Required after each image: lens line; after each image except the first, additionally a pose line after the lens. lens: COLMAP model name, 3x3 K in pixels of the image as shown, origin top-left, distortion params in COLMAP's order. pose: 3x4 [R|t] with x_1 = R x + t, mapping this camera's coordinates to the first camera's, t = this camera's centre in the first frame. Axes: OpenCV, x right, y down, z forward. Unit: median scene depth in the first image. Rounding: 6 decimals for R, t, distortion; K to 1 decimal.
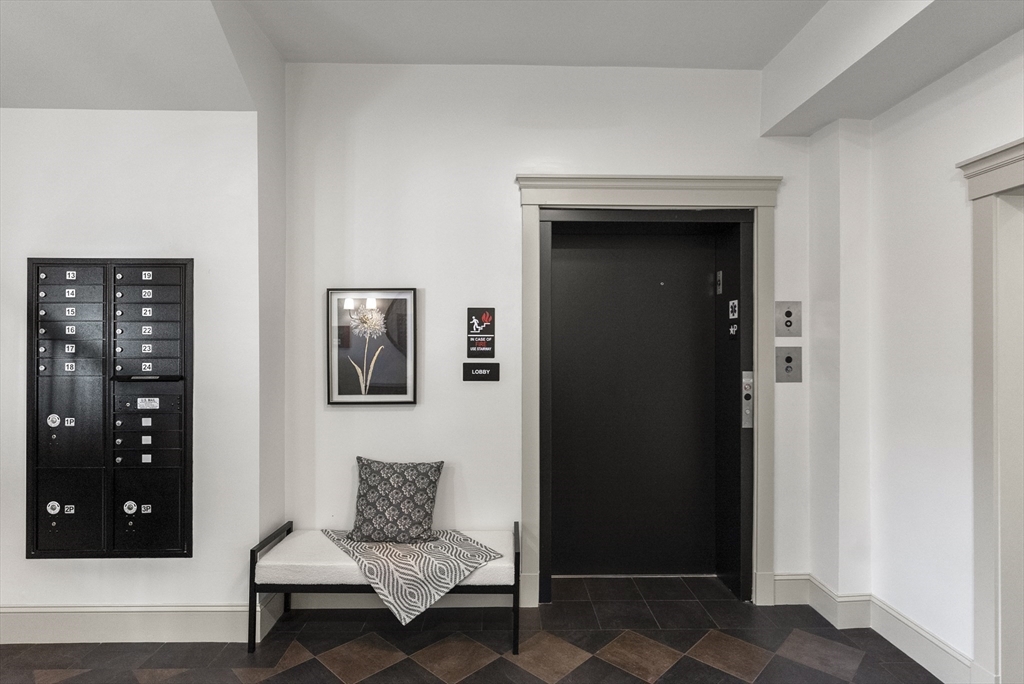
lens RADIAL K [[534.0, 0, 512.6], [0, 534.0, 343.3], [0, 0, 1]] dist [-0.005028, -0.000351]
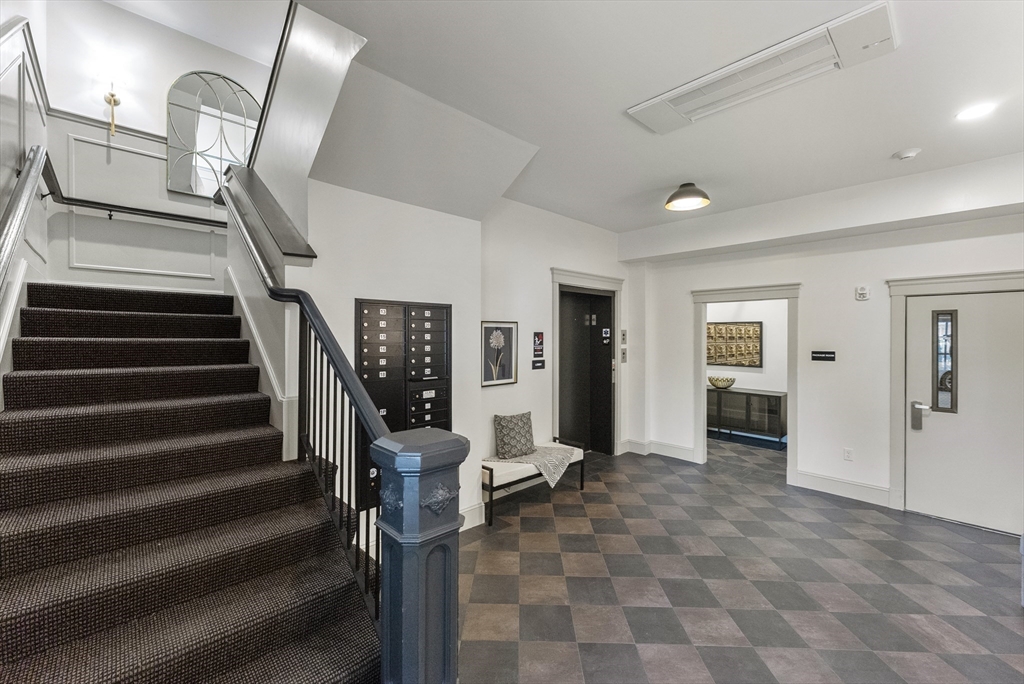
lens RADIAL K [[419.8, 0, 515.4], [0, 419.8, 335.4], [0, 0, 1]] dist [-0.002517, -0.000016]
pose [[0.733410, 0.000346, 0.679786, -1.184063], [-0.006115, 0.999963, 0.006088, -0.063631], [-0.679759, -0.008622, 0.733385, -0.081409]]
